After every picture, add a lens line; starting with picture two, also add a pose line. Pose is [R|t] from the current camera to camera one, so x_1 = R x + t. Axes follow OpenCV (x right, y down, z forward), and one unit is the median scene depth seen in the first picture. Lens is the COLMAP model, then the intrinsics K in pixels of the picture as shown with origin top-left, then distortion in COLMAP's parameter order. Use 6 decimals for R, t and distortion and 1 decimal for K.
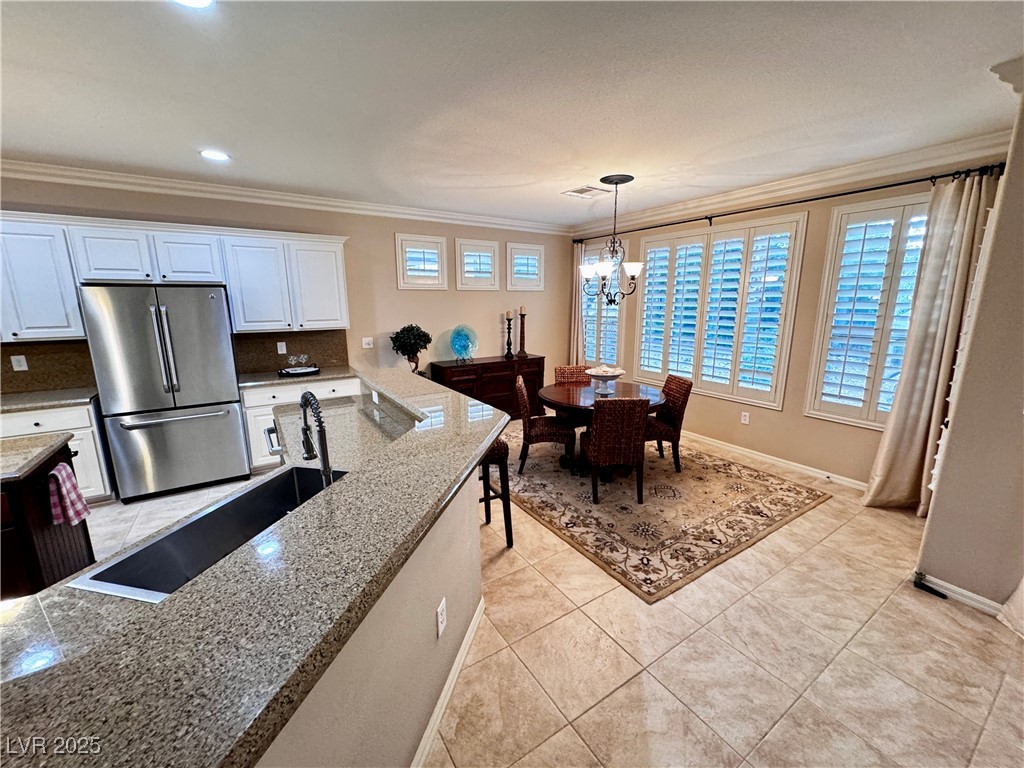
lens RADIAL K [[408.7, 0, 512.3], [0, 408.7, 383.0], [0, 0, 1]] dist [-0.002122, 0.000515]
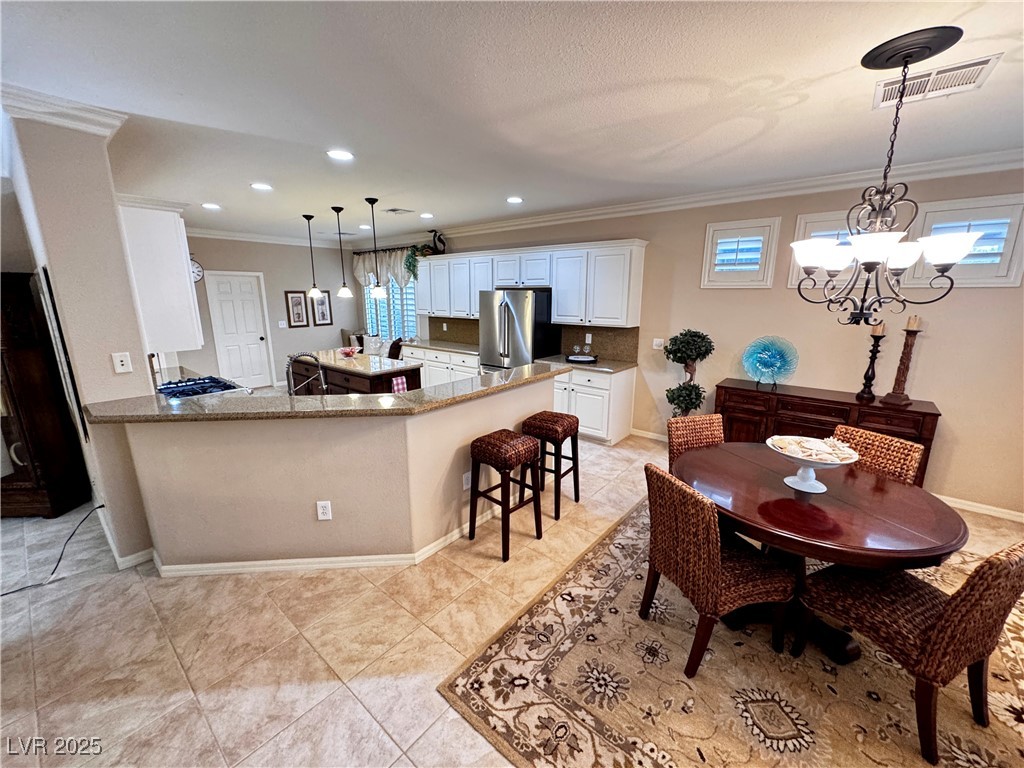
lens RADIAL K [[408.7, 0, 512.3], [0, 408.7, 383.0], [0, 0, 1]] dist [-0.002122, 0.000515]
pose [[0.300364, 0.210355, -0.930340, 0.650625], [-0.191990, 0.968748, 0.157055, -0.131958], [0.934303, 0.131442, 0.331363, 0.509371]]
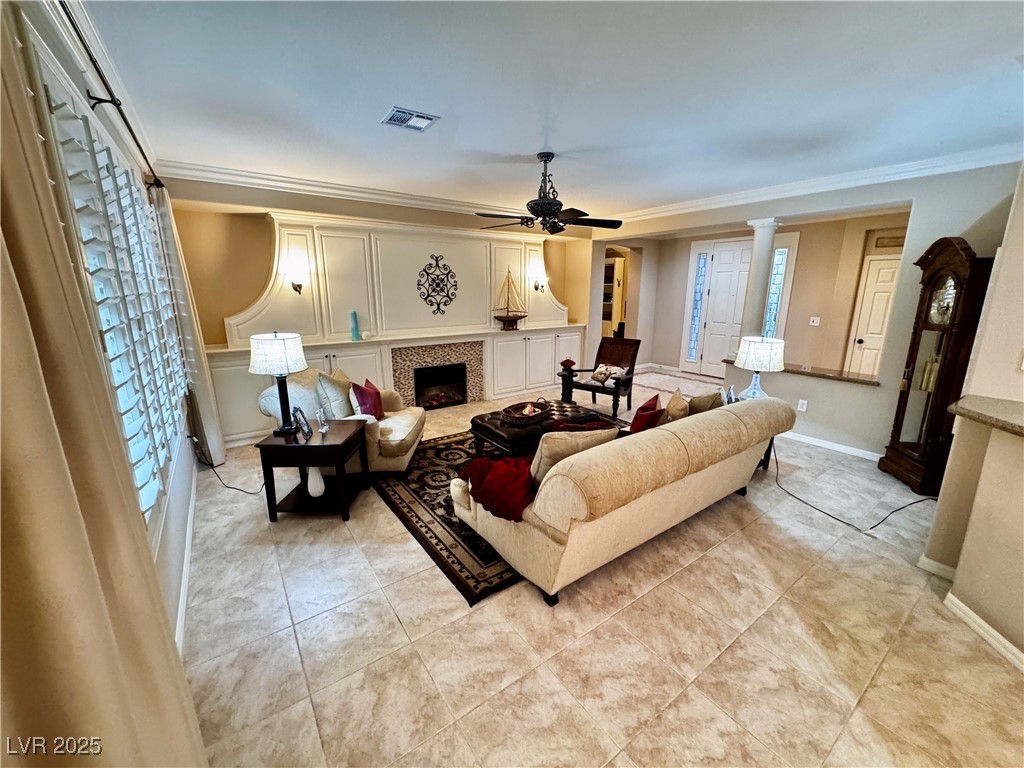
lens RADIAL K [[408.7, 0, 512.3], [0, 408.7, 383.0], [0, 0, 1]] dist [-0.002122, 0.000515]
pose [[-0.998921, 0.012131, -0.044822, 0.548843], [-0.007678, 0.908831, 0.417093, -0.128689], [0.045795, 0.416987, -0.907758, 0.612397]]
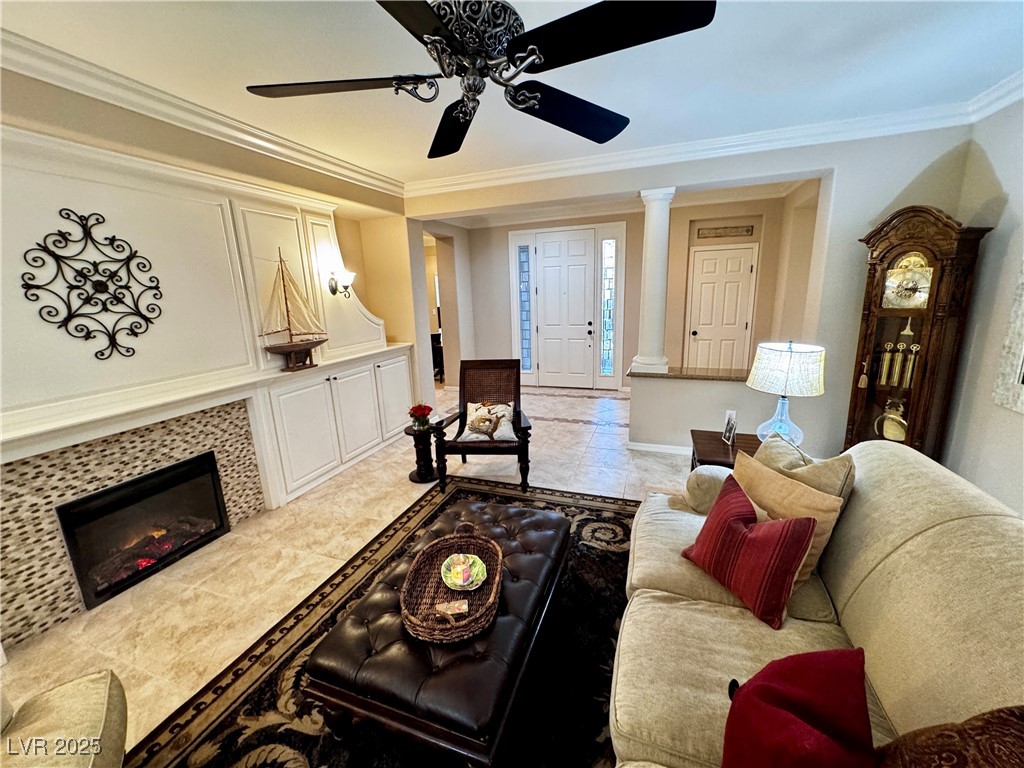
lens RADIAL K [[408.7, 0, 512.3], [0, 408.7, 383.0], [0, 0, 1]] dist [-0.002122, 0.000515]
pose [[-0.797063, 0.162502, -0.581621, 0.640634], [-0.083948, 0.923949, 0.373190, 0.031372], [0.598033, 0.346282, -0.722804, -0.082187]]
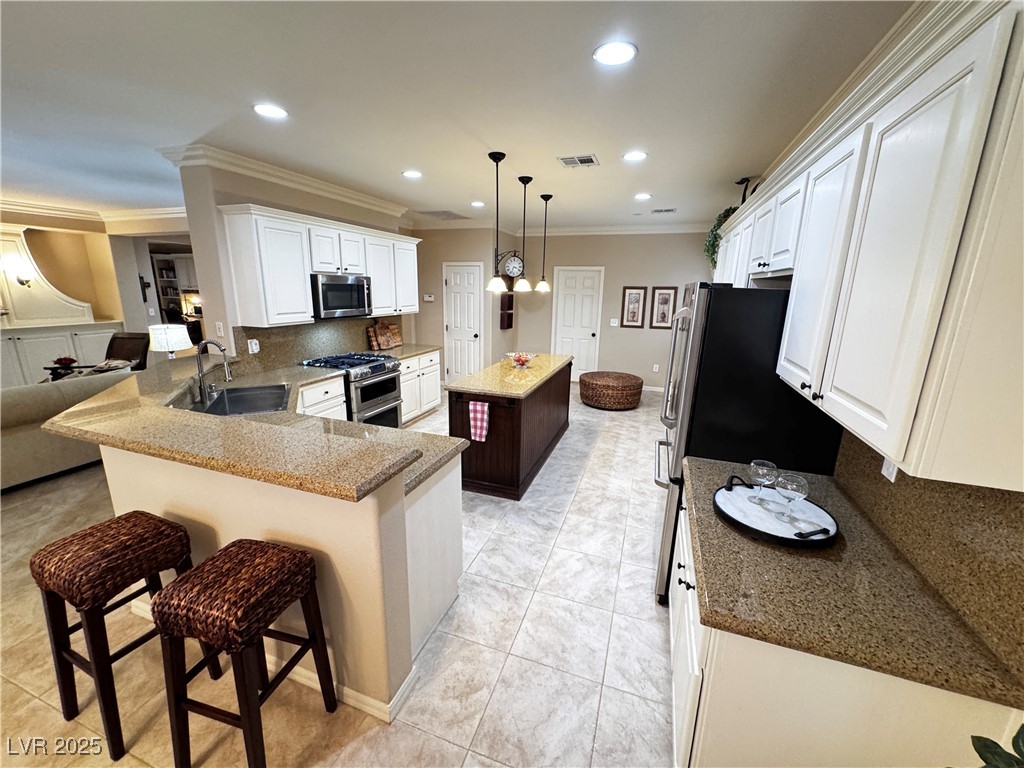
lens RADIAL K [[408.7, 0, 512.3], [0, 408.7, 383.0], [0, 0, 1]] dist [-0.002122, 0.000515]
pose [[-0.791514, 0.129369, -0.597302, -0.174522], [-0.137860, 0.914355, 0.380724, -0.283706], [0.595399, 0.383692, -0.705890, 1.287190]]
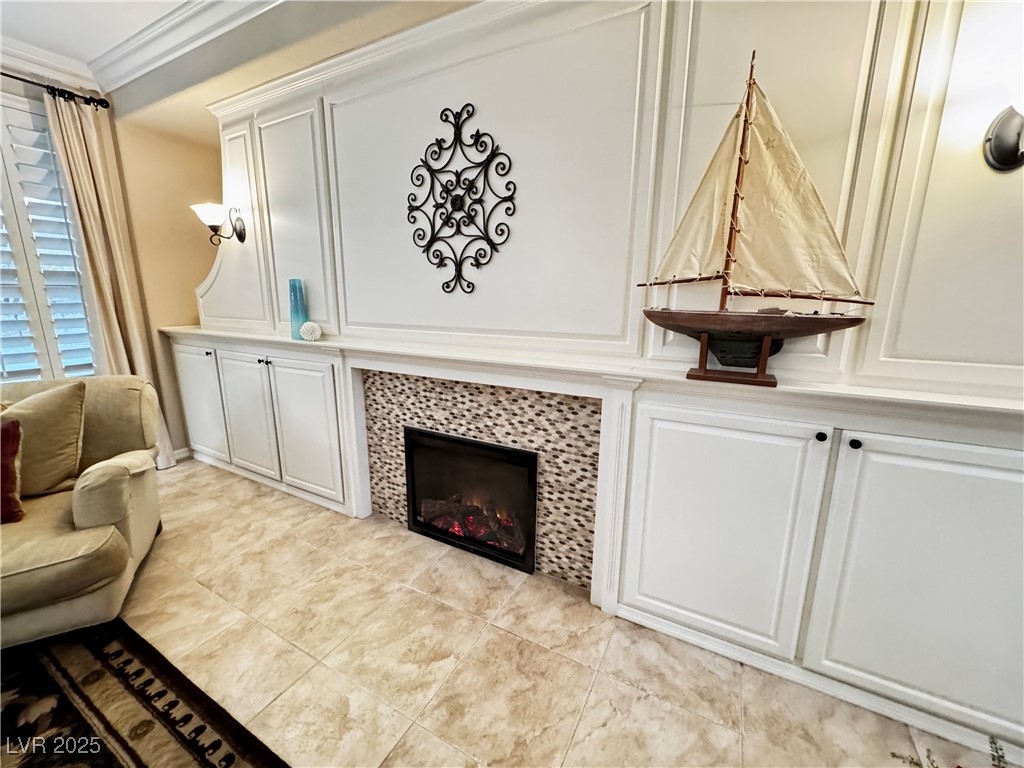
lens RADIAL K [[408.7, 0, 512.3], [0, 408.7, 383.0], [0, 0, 1]] dist [-0.002122, 0.000515]
pose [[-0.478246, -0.182660, 0.859021, 0.245888], [0.167726, 0.941131, 0.293498, 0.253273], [-0.862061, 0.284444, -0.419455, -0.737881]]
